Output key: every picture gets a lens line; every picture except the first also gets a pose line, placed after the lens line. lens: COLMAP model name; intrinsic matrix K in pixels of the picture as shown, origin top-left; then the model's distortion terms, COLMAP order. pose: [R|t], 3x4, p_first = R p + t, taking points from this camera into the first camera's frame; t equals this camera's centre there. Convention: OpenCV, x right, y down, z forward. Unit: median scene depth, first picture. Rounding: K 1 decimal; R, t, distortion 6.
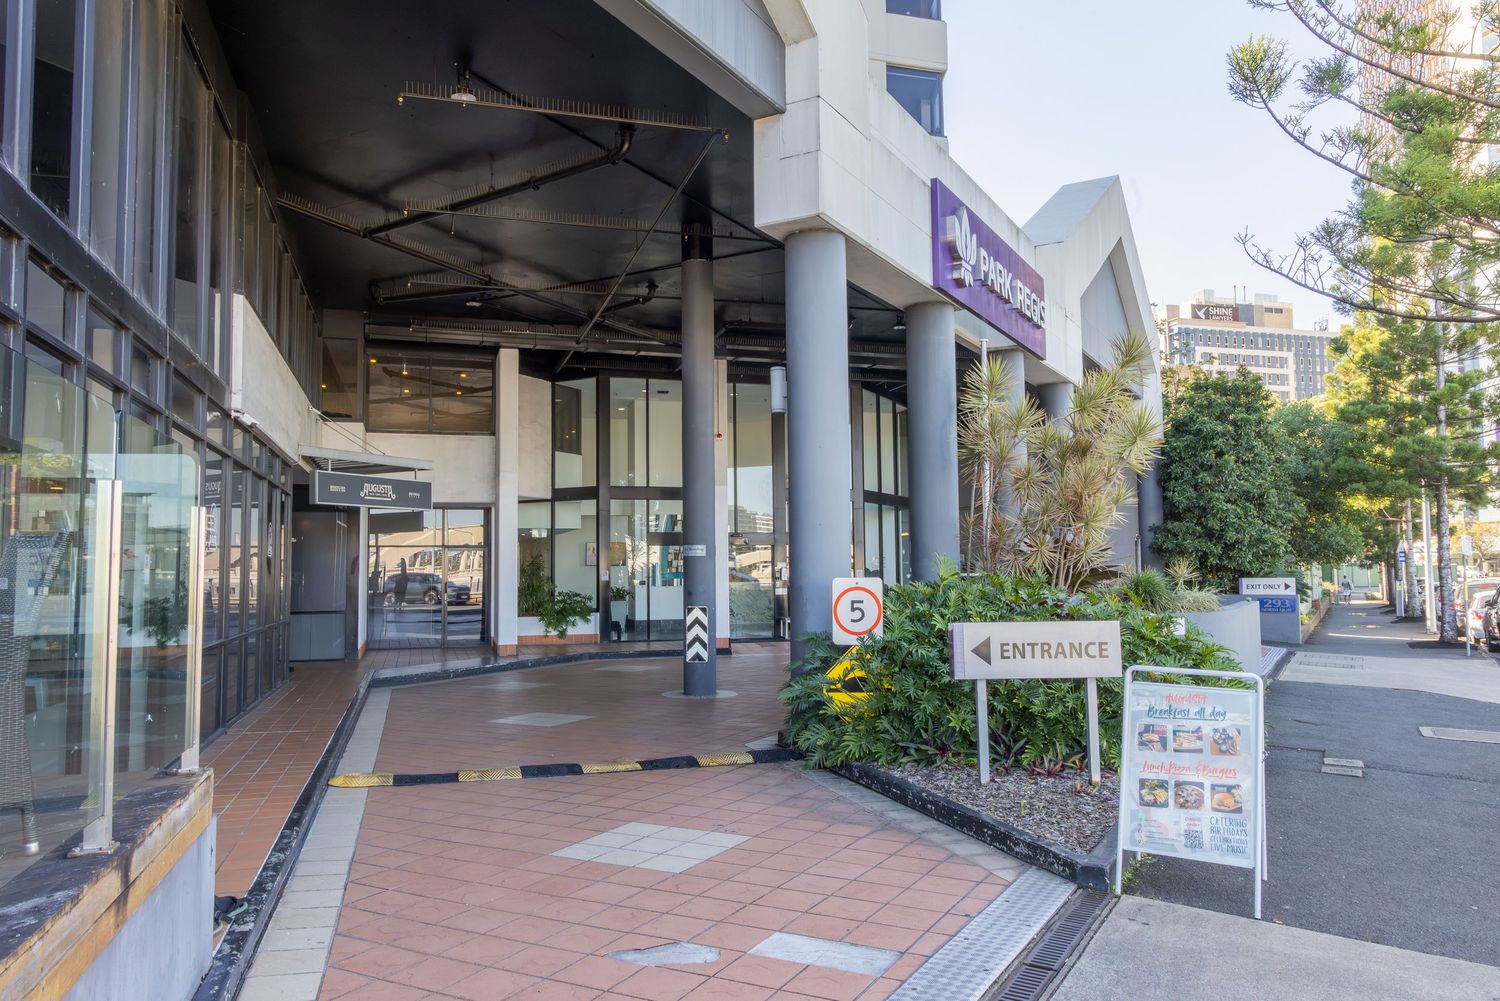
lens RADIAL K [[1098.9, 0, 750.0], [0, 1098.9, 500.5], [0, 0, 1]] dist [0.002705, 0.002271]
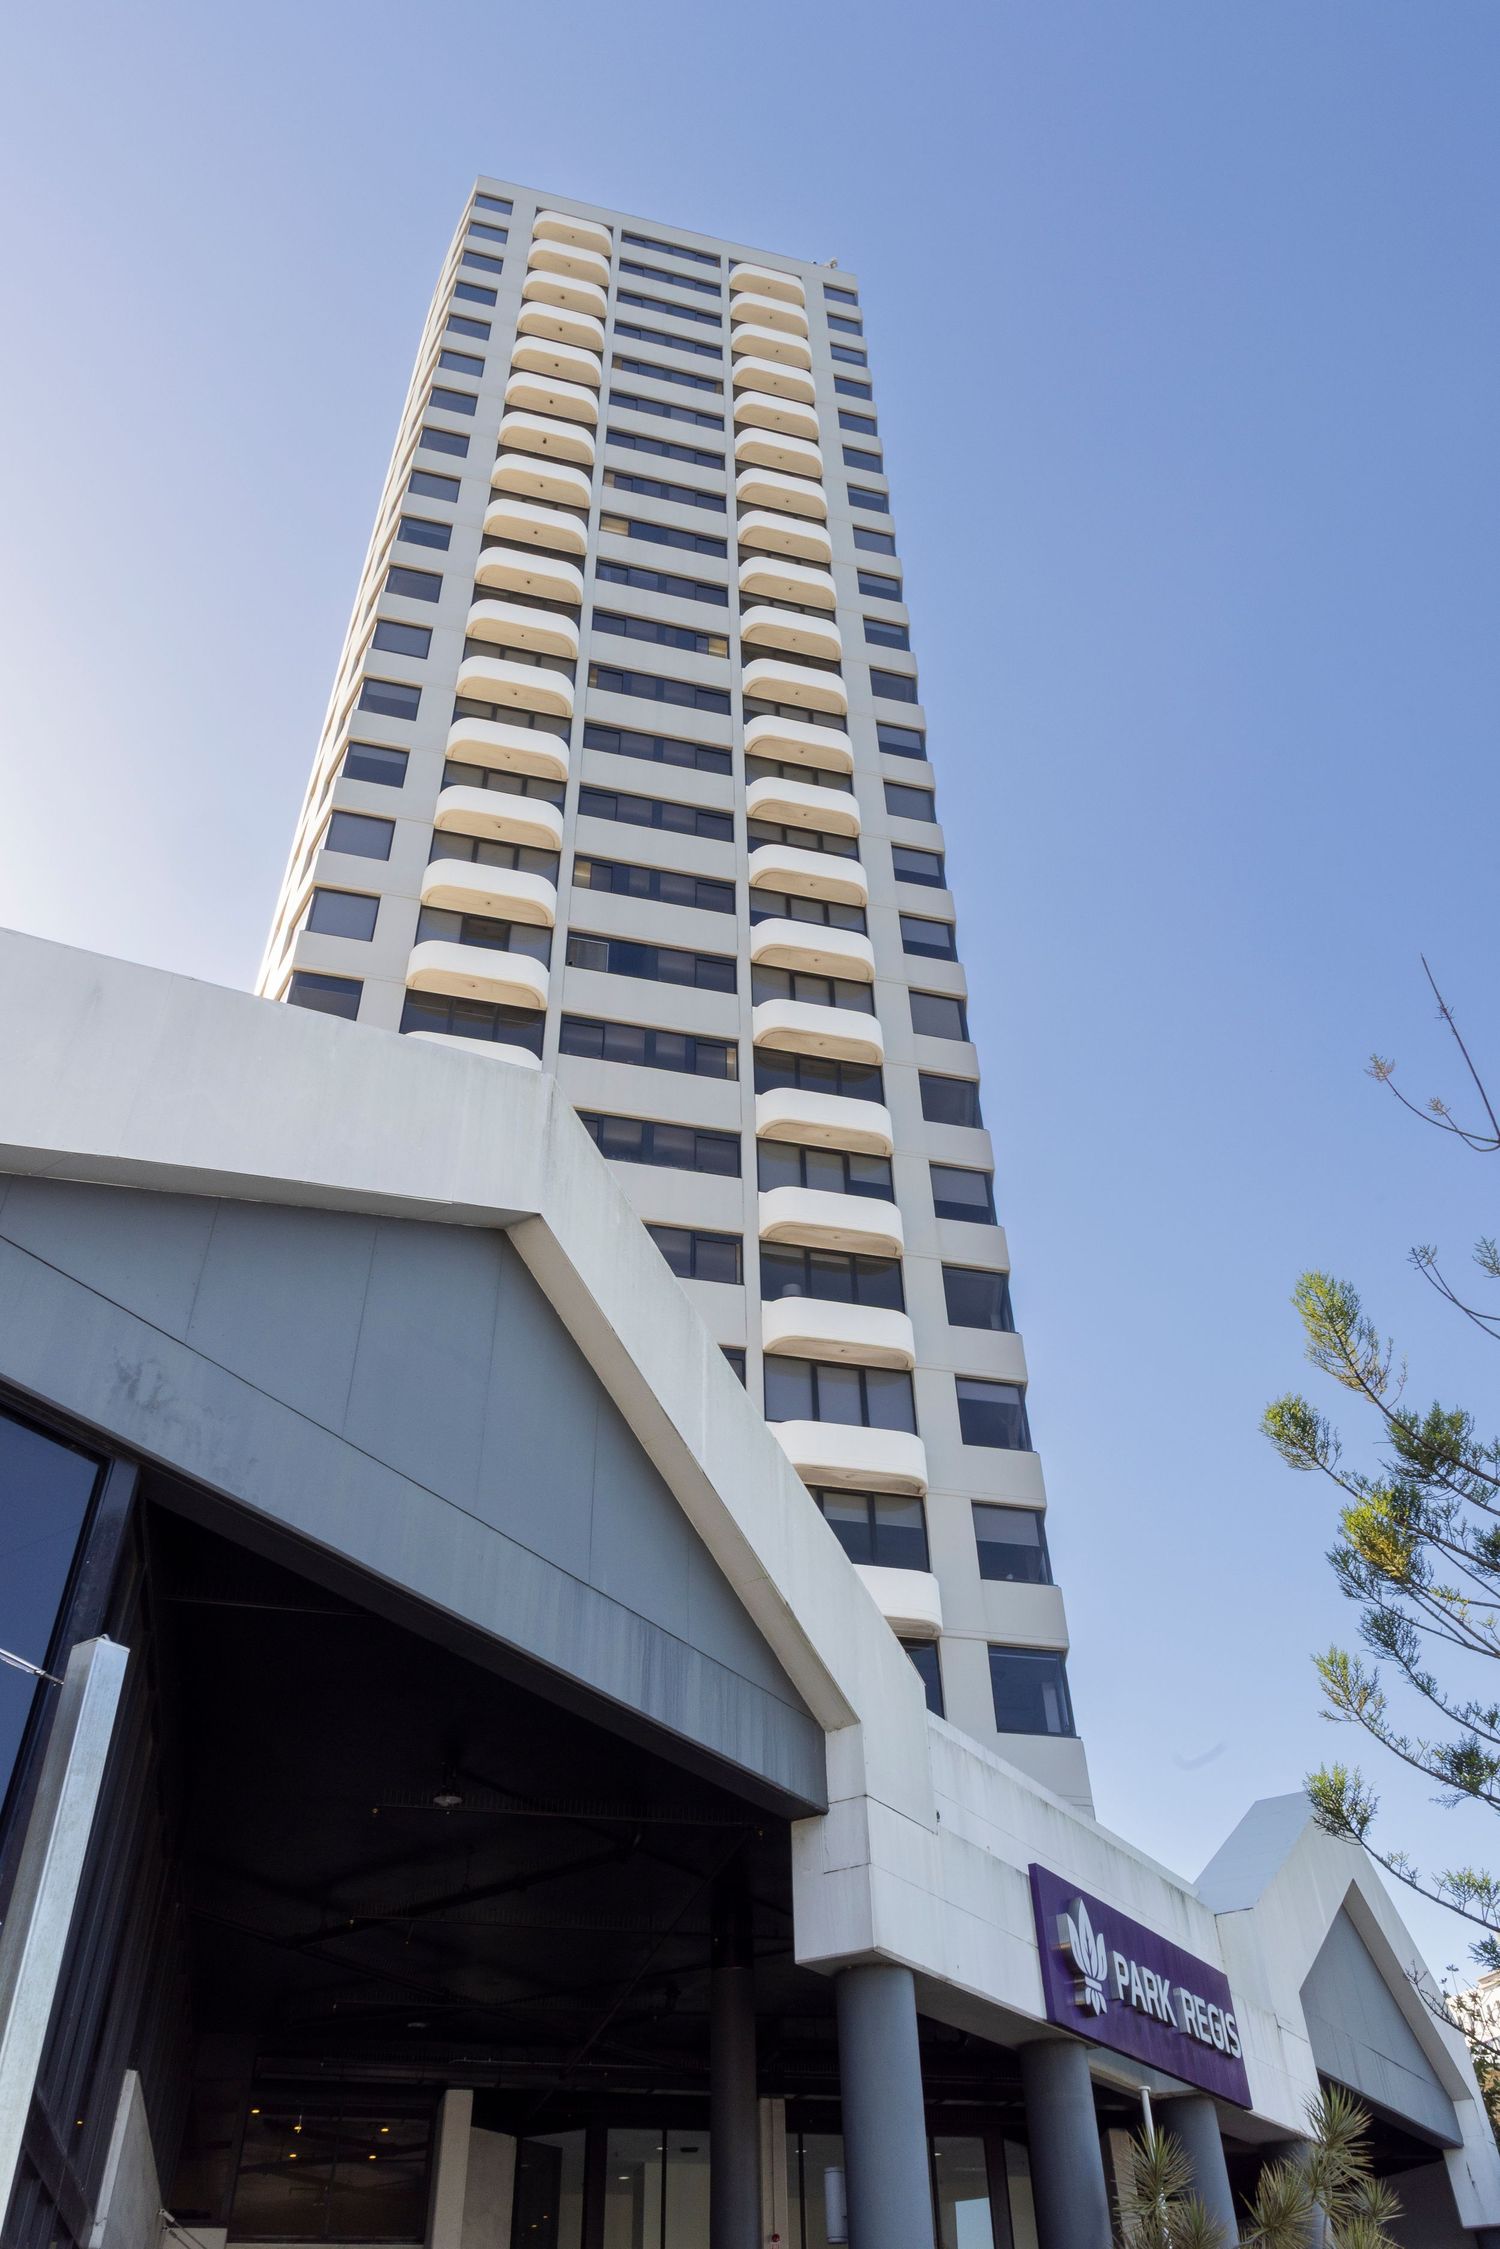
lens RADIAL K [[1647.6, 0, 750.0], [0, 1647.6, 1124.5], [0, 0, 1]] dist [0.002705, 0.002271]
pose [[0.998560, -0.037807, -0.038055, 0.027244], [0.008073, 0.807249, -0.590156, -0.024342], [0.053032, 0.588999, 0.806392, -0.218523]]
